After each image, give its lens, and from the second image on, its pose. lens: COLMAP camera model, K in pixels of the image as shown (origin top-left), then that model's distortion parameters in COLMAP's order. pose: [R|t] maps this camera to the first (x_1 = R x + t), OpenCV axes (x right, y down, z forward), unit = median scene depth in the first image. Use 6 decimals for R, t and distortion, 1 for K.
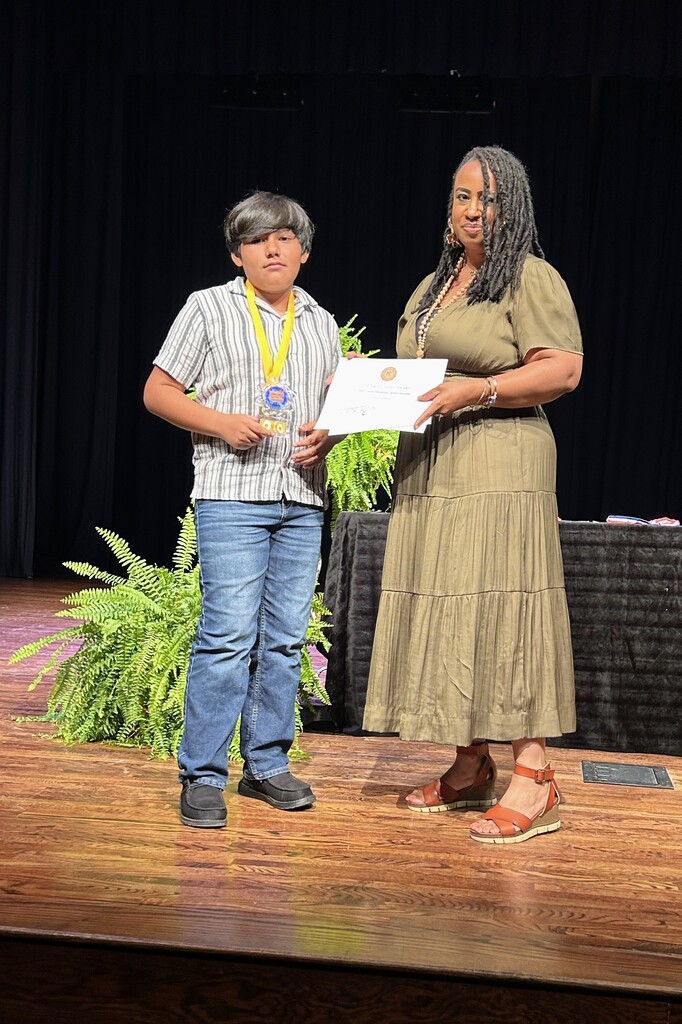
lens RADIAL K [[1158.5, 0, 395.1], [0, 1158.5, 560.5], [0, 0, 1]] dist [0.146008, -0.424143]
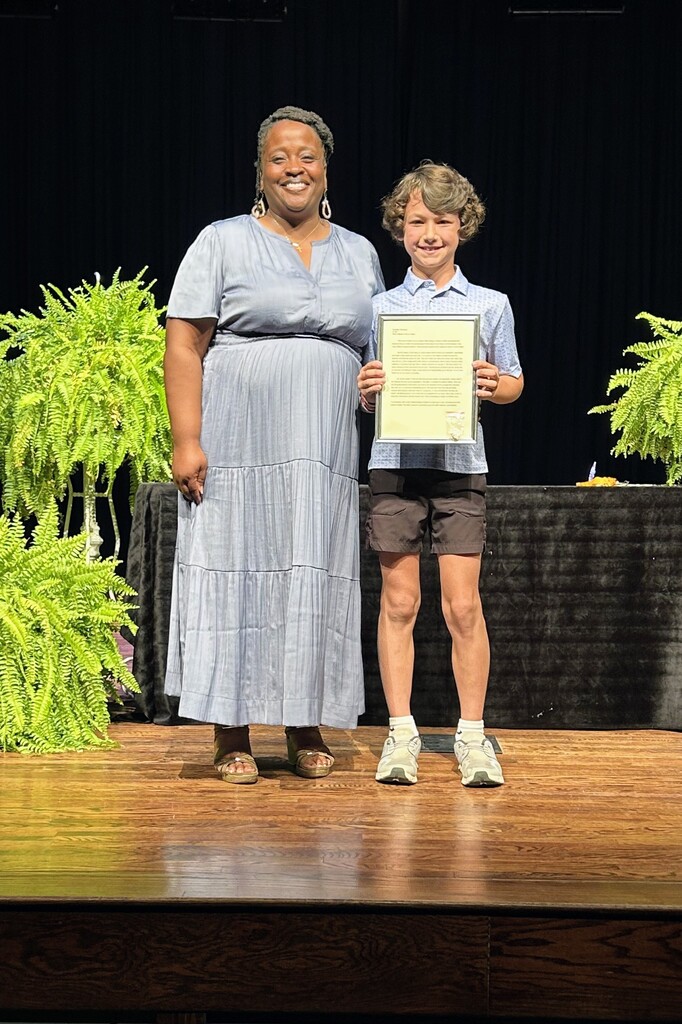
lens RADIAL K [[1414.8, 0, 340.1], [0, 1414.8, 584.8], [0, 0, 1]] dist [0.163952, -0.498092]
pose [[0.993454, -0.042209, 0.106145, -0.020853], [0.040241, 0.998977, 0.020619, 0.033513], [-0.106907, -0.016213, 0.994137, -0.211214]]
